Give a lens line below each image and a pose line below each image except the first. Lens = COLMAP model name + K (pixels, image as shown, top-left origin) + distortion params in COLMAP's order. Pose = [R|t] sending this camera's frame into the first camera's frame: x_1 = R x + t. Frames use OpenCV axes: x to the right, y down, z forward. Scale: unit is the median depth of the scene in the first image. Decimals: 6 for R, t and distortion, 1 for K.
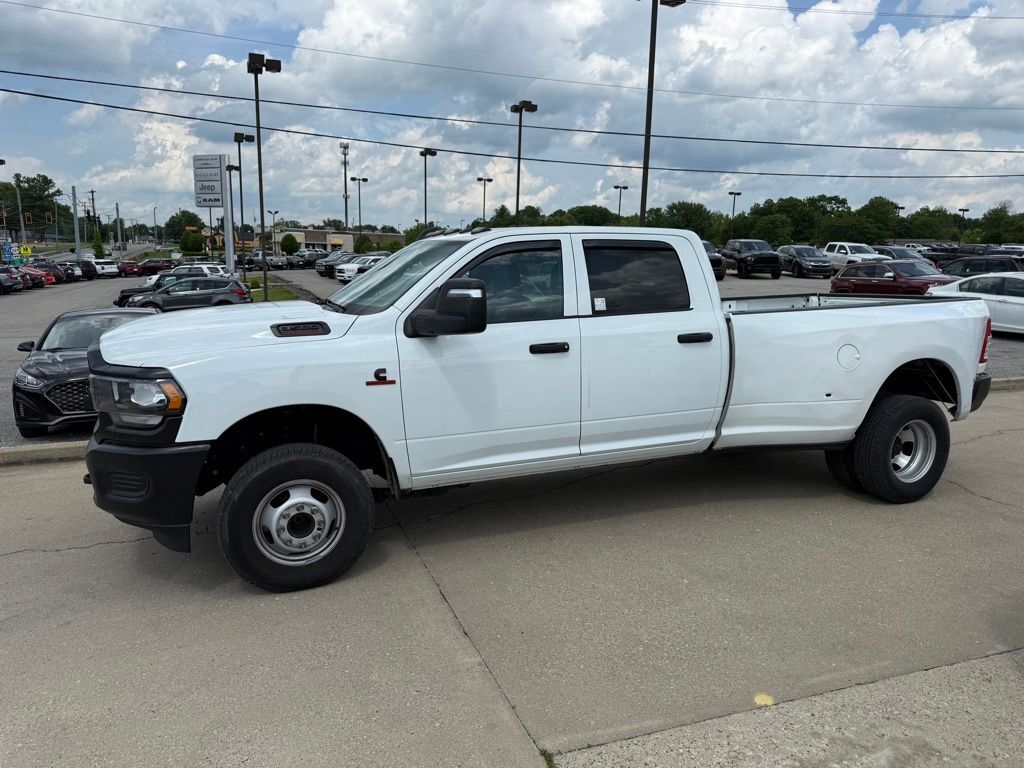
lens RADIAL K [[989.4, 0, 608.6], [0, 989.4, 340.1], [0, 0, 1]] dist [0.195075, -0.395863]
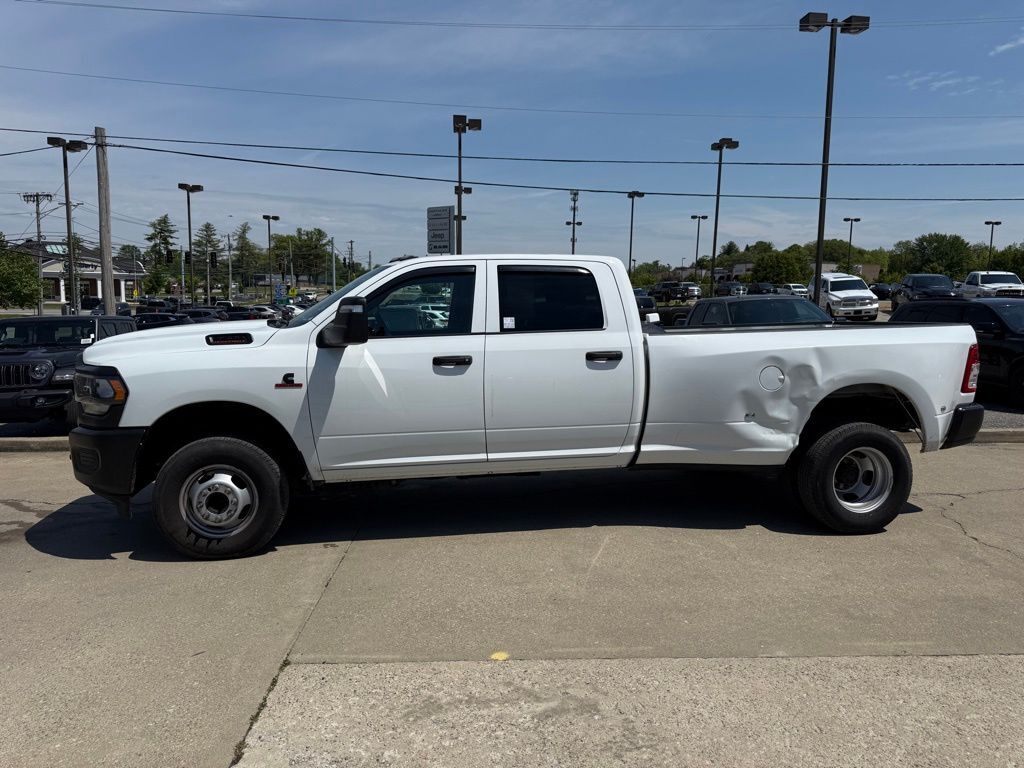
lens RADIAL K [[1008.9, 0, 512.0], [0, 1008.9, 384.0], [0, 0, 1]] dist [0.063347, -0.022009]
pose [[0.922576, 0.029288, -0.384702, 0.417575], [-0.029710, 0.999547, 0.004848, 0.026054], [0.384669, 0.006956, 0.923028, -0.049081]]
